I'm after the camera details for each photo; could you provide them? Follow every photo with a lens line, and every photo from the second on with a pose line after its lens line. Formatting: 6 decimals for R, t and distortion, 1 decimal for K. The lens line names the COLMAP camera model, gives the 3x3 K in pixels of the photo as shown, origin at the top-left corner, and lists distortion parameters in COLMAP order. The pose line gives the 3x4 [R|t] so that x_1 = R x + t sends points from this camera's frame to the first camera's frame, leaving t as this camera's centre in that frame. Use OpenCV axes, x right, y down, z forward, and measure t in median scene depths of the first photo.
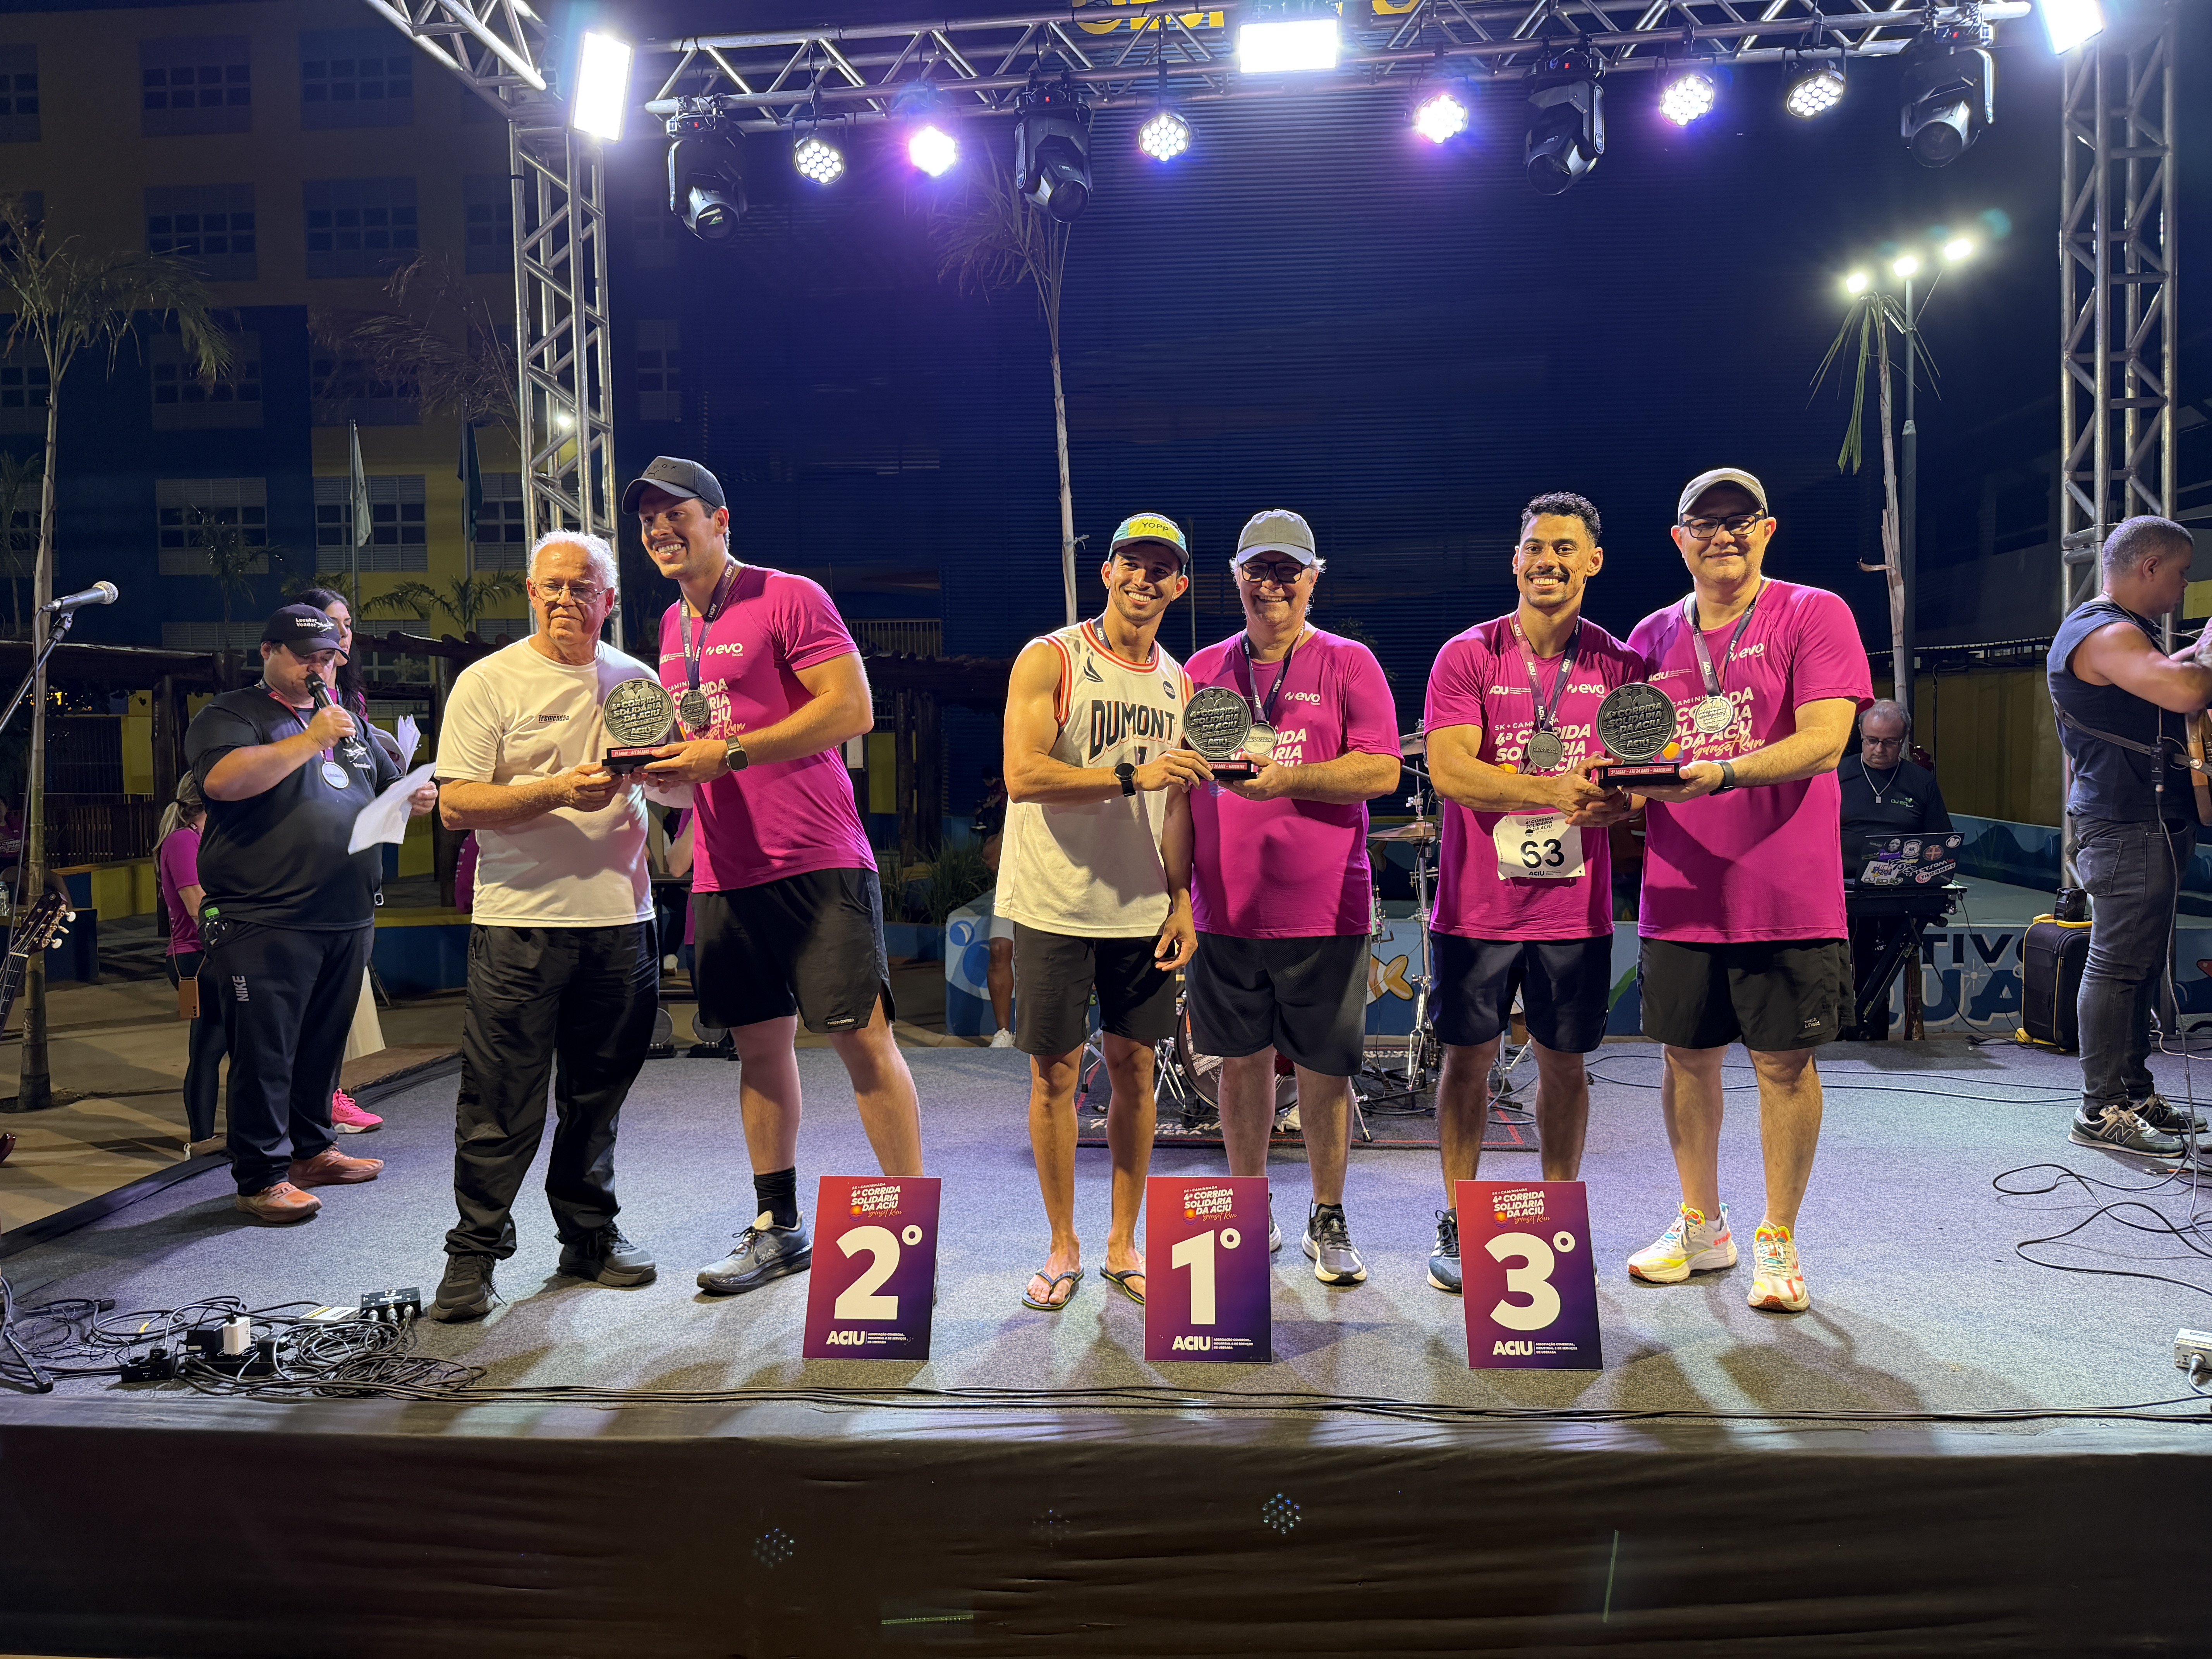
lens RADIAL K [[1666.3, 0, 1100.3], [0, 1666.3, 832.7], [0, 0, 1]] dist [-0.000153, -0.015022]
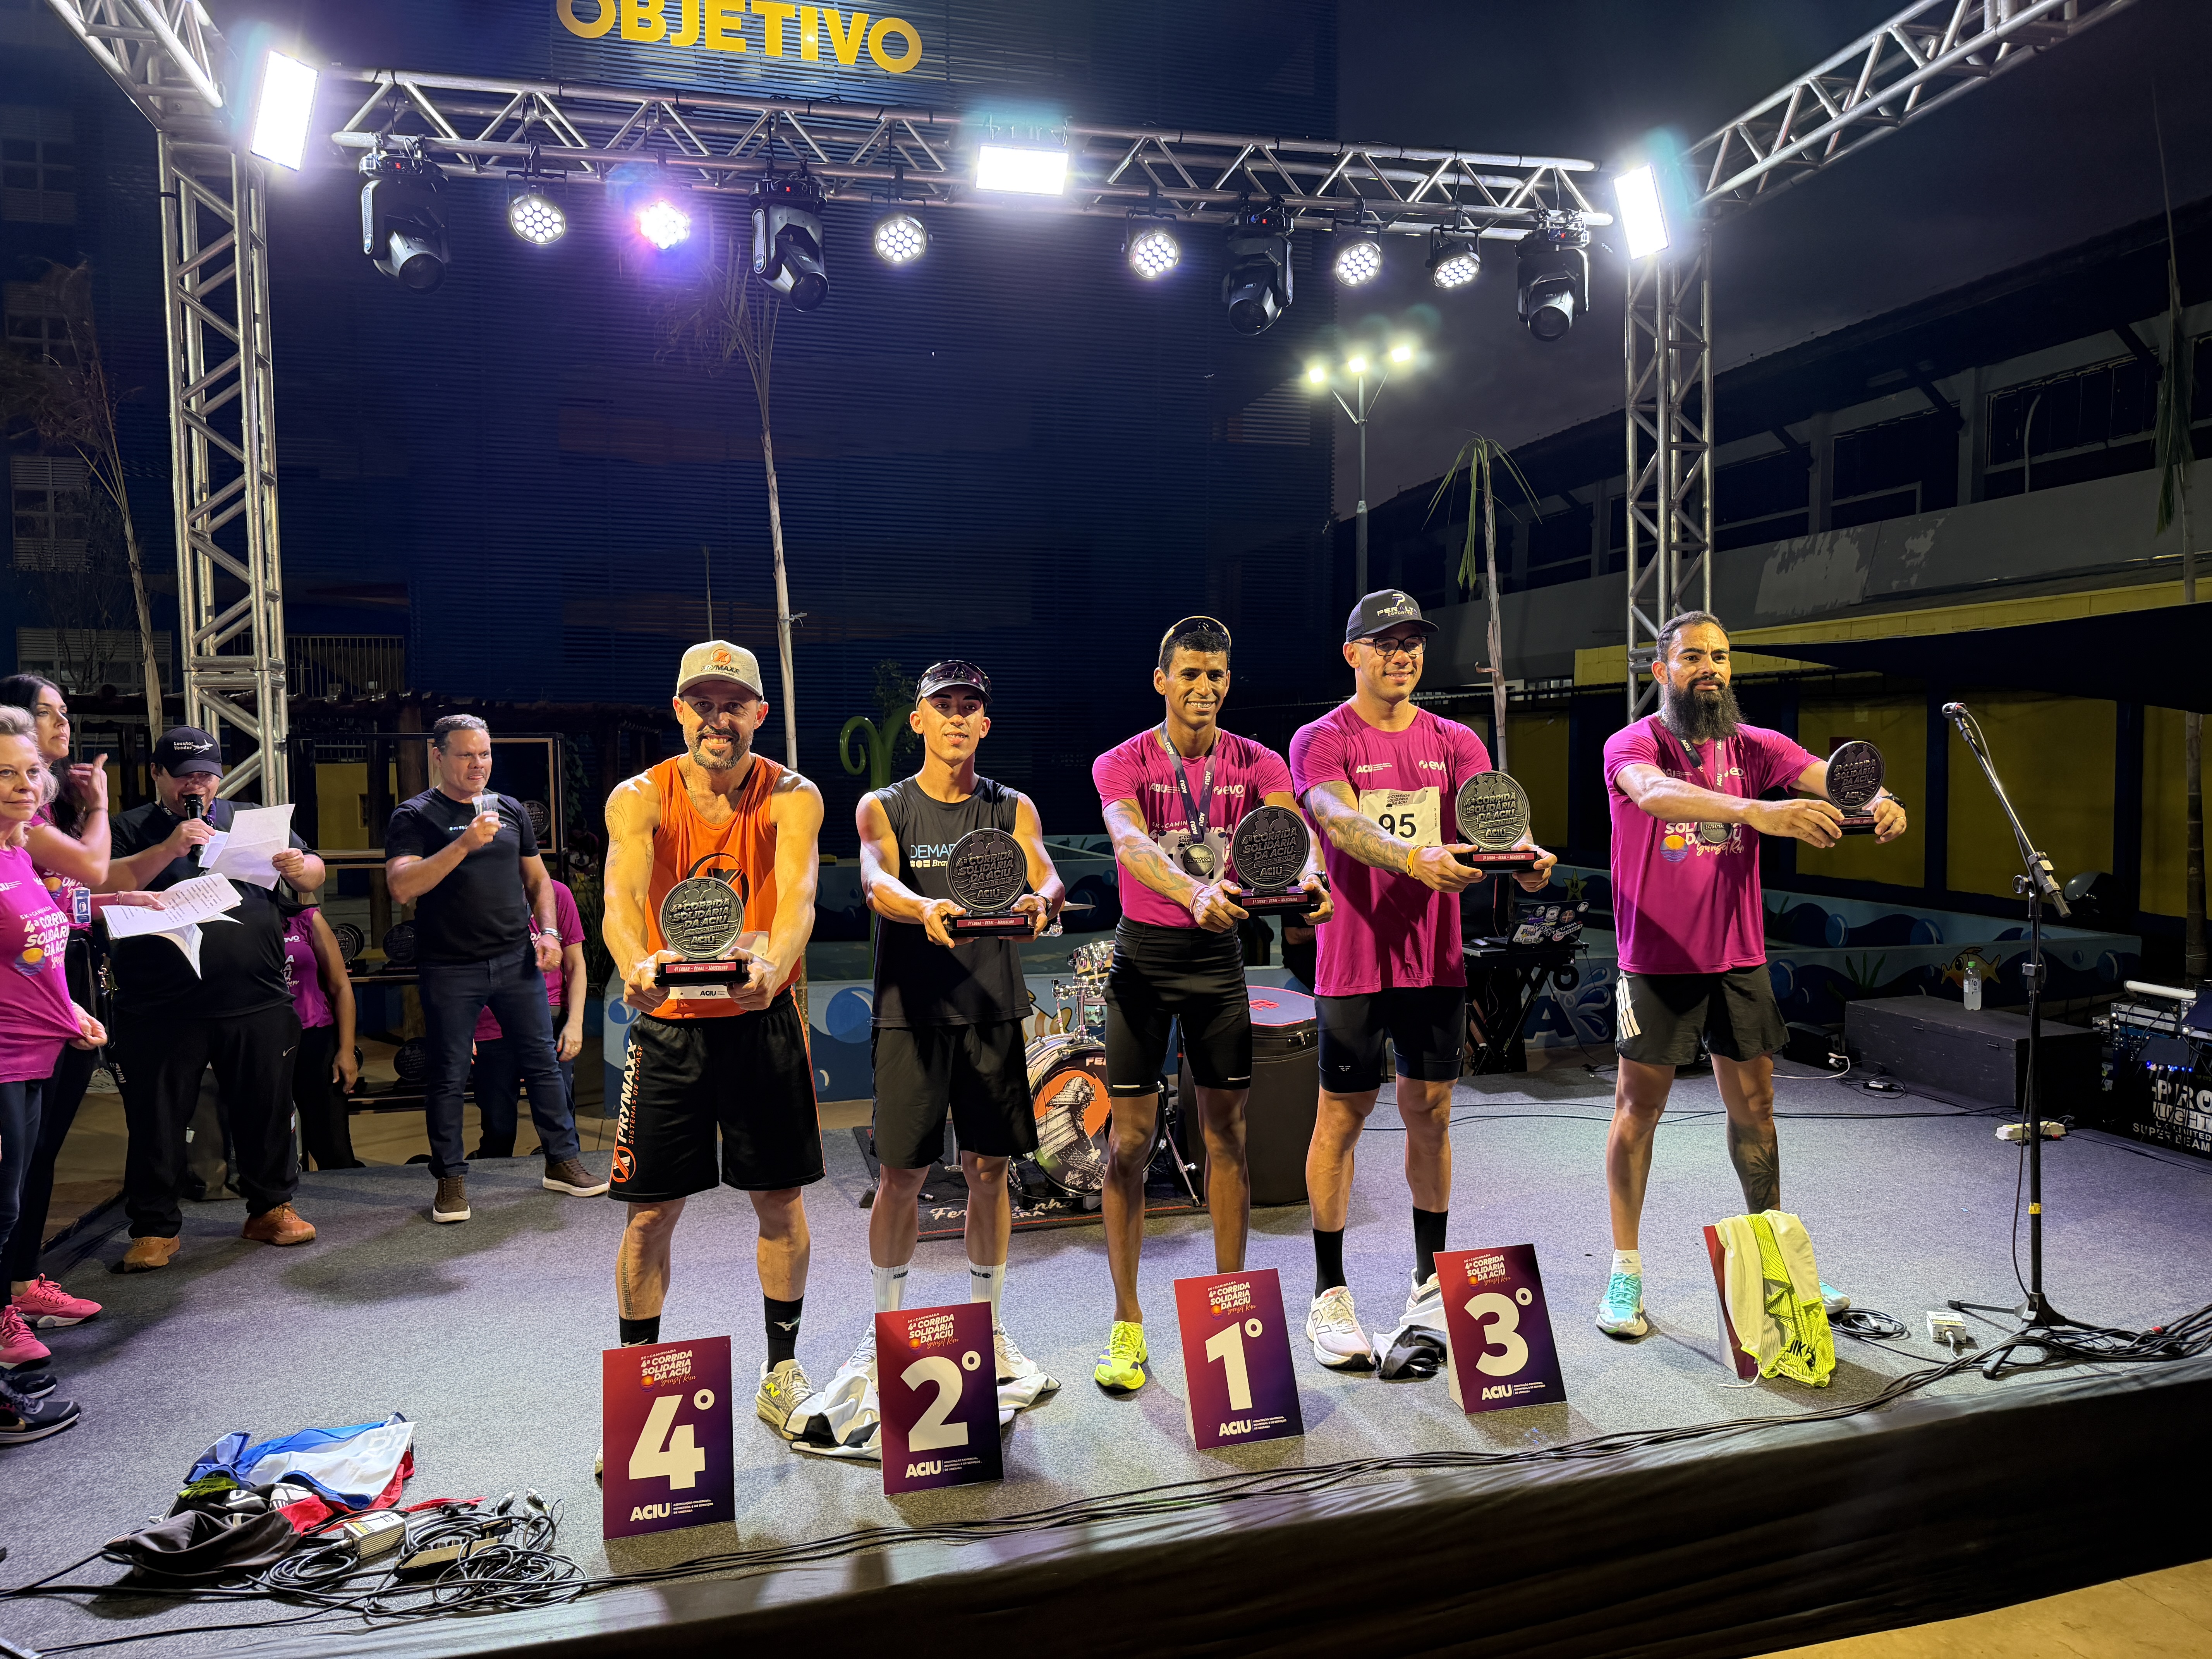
lens RADIAL K [[1650.4, 0, 1146.6], [0, 1650.4, 838.2], [0, 0, 1]] dist [0.001578, -0.009791]
pose [[0.932155, -0.014316, 0.361776, -0.195938], [0.016326, 0.999864, -0.002502, -0.042041], [-0.361691, 0.008238, 0.932262, -0.005051]]
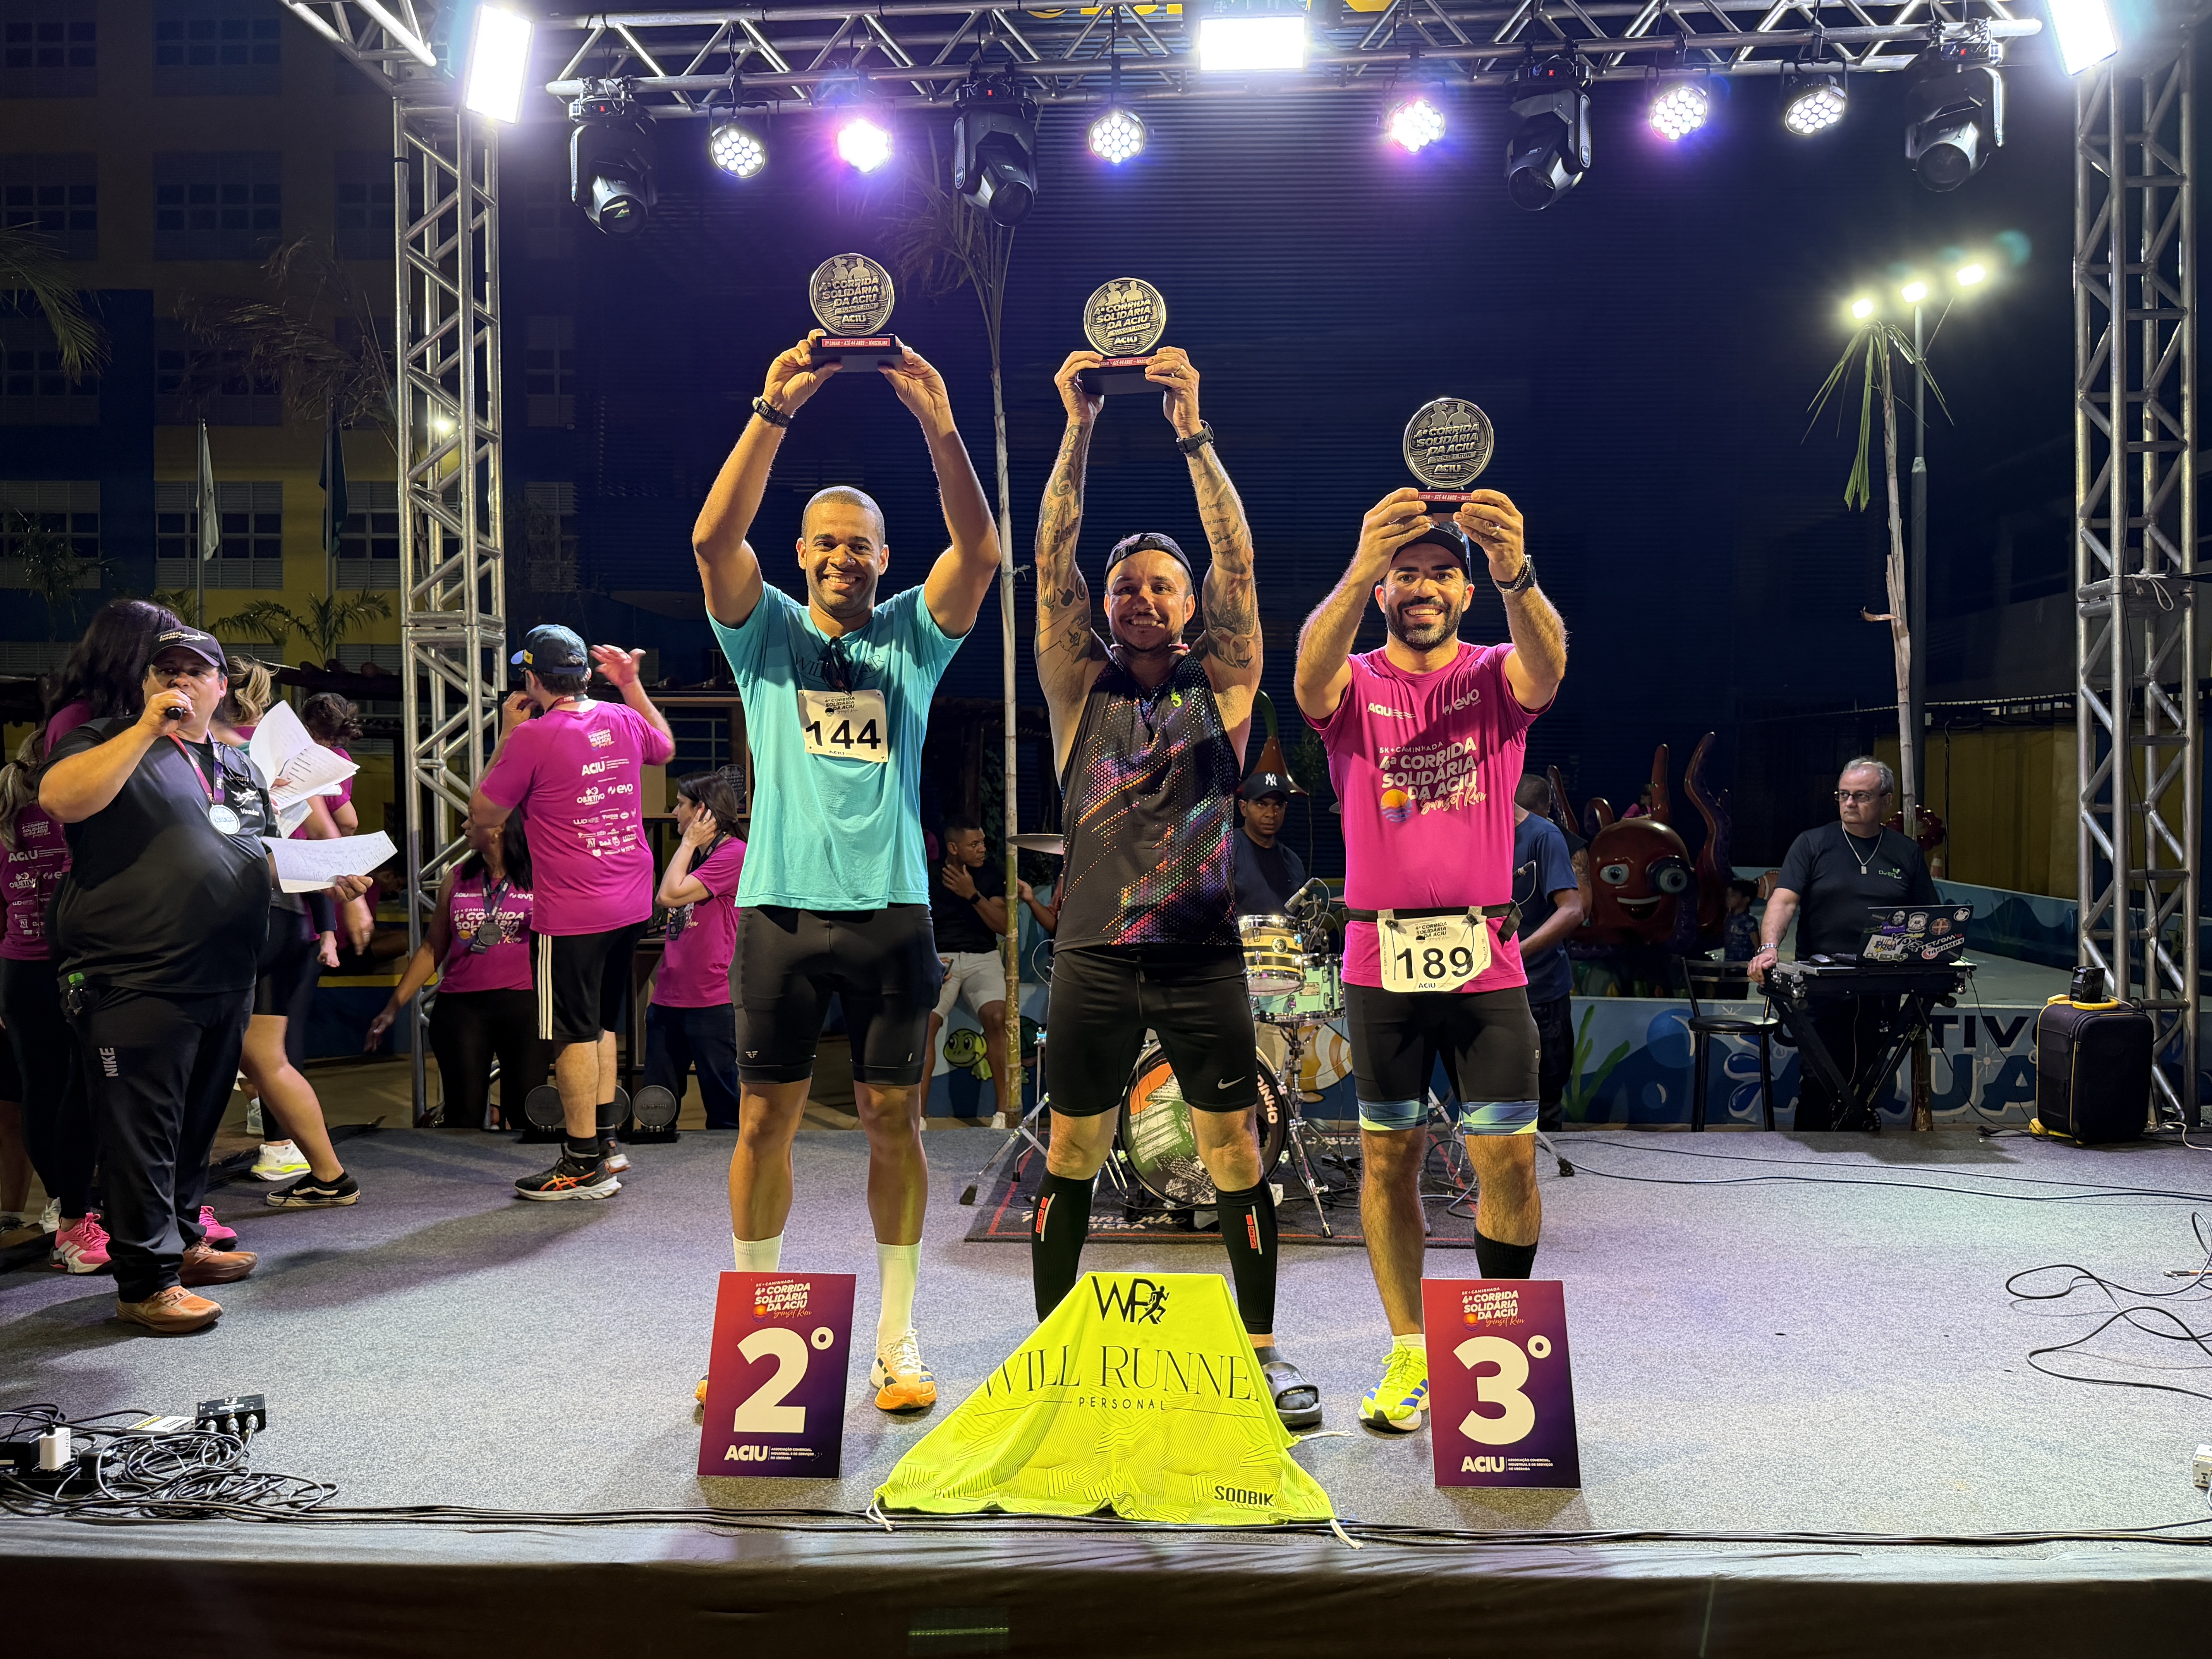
lens RADIAL K [[1852.8, 0, 1106.0], [0, 1852.8, 829.5], [0, 0, 1]] dist [0.012777, -0.032925]
pose [[0.999180, 0.014013, 0.037995, -0.001036], [-0.012687, 0.999310, -0.034917, 0.000042], [-0.038458, 0.034406, 0.998668, -0.008953]]
